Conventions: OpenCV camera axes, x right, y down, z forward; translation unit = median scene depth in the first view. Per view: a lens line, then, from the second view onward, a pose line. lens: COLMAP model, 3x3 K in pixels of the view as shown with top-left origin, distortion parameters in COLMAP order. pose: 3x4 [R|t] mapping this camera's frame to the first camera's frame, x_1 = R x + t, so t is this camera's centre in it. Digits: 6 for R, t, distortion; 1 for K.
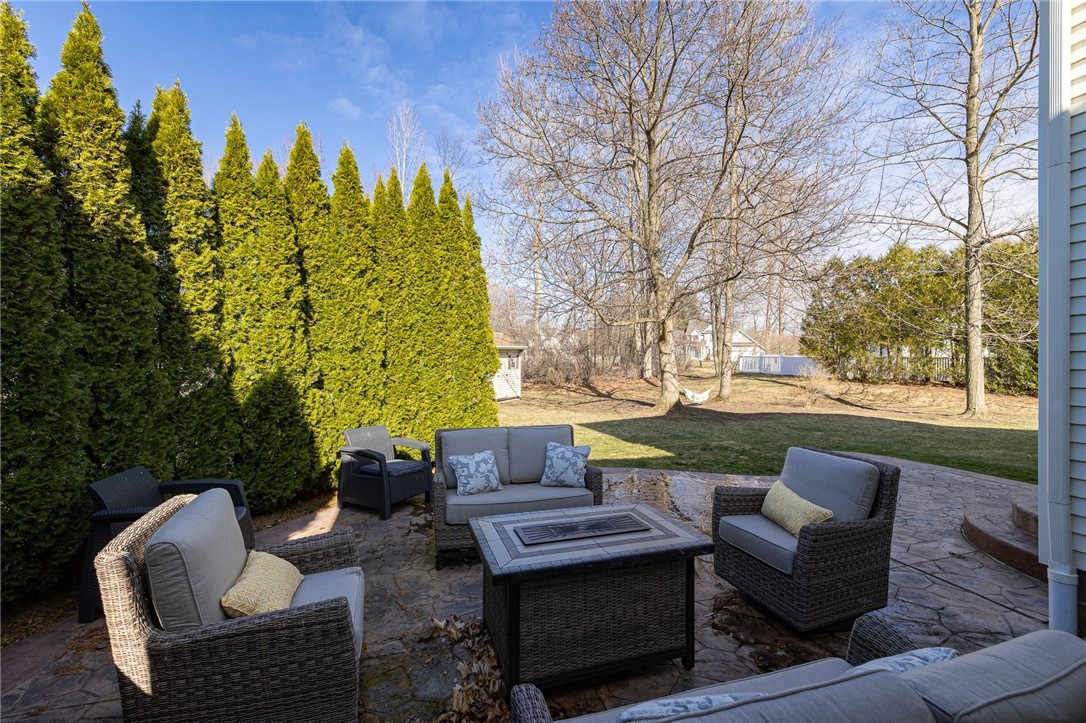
lens RADIAL K [[456.7, 0, 542.3], [0, 456.7, 359.1], [0, 0, 1]] dist [0.000056, -0.000396]
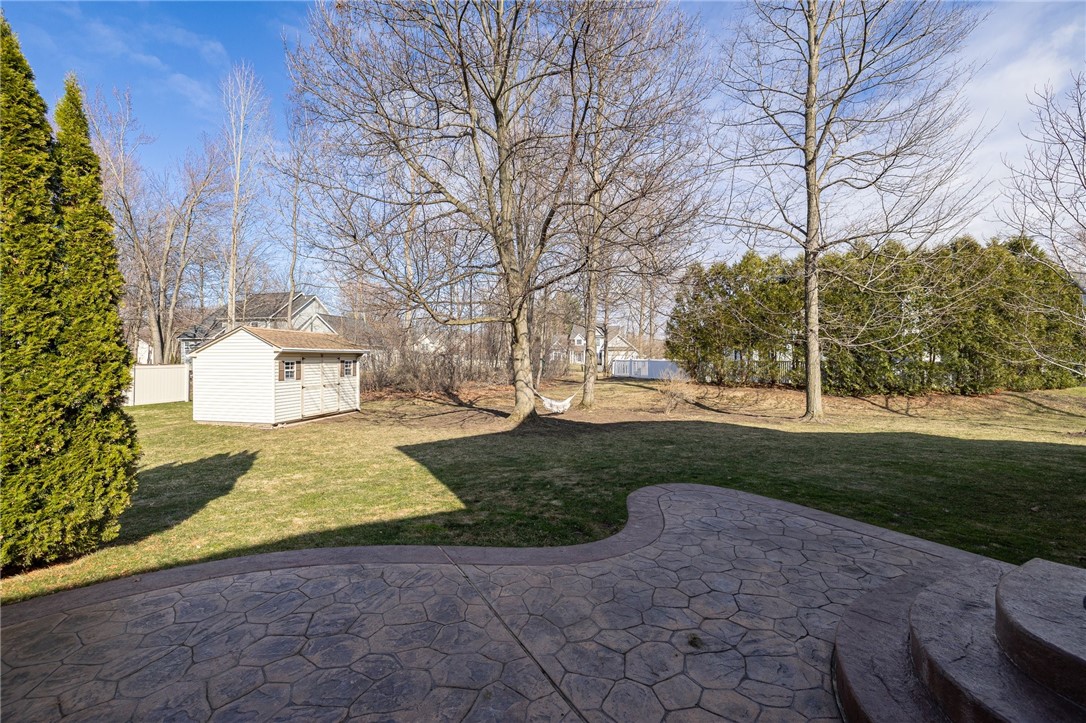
lens RADIAL K [[456.7, 0, 541.2], [0, 456.7, 363.7], [0, 0, 1]] dist [0.000056, -0.000396]
pose [[0.973491, -0.005236, 0.228663, 0.099404], [0.004892, 0.999986, 0.002071, -0.002728], [-0.228671, -0.000898, 0.973503, 0.118604]]
